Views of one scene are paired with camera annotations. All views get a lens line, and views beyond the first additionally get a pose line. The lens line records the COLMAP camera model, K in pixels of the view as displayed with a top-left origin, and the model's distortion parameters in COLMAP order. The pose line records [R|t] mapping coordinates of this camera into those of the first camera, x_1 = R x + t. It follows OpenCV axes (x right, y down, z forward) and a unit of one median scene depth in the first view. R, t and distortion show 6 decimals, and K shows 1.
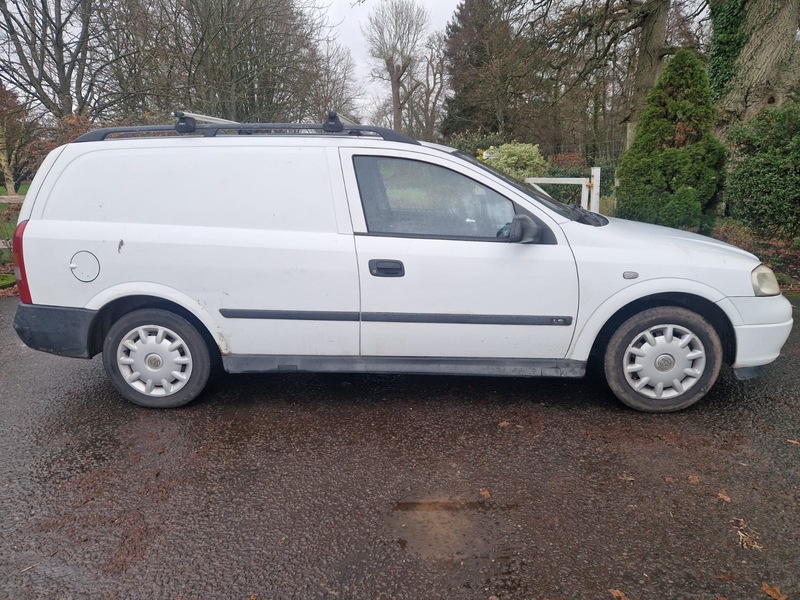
lens RADIAL K [[537.4, 0, 397.2], [0, 537.4, 296.0], [0, 0, 1]] dist [0.053690, -0.039423]
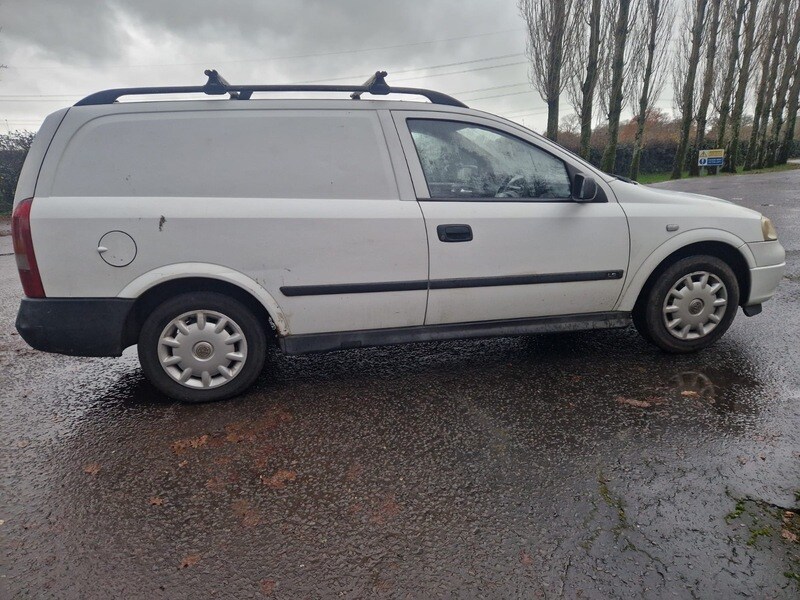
lens RADIAL K [[537.4, 0, 392.3], [0, 537.4, 297.4], [0, 0, 1]] dist [0.053690, -0.039423]
pose [[0.972733, -0.075828, 0.219180, -0.345962], [0.065469, 0.996384, 0.054158, 0.004085], [-0.222494, -0.038332, 0.974180, 0.056907]]
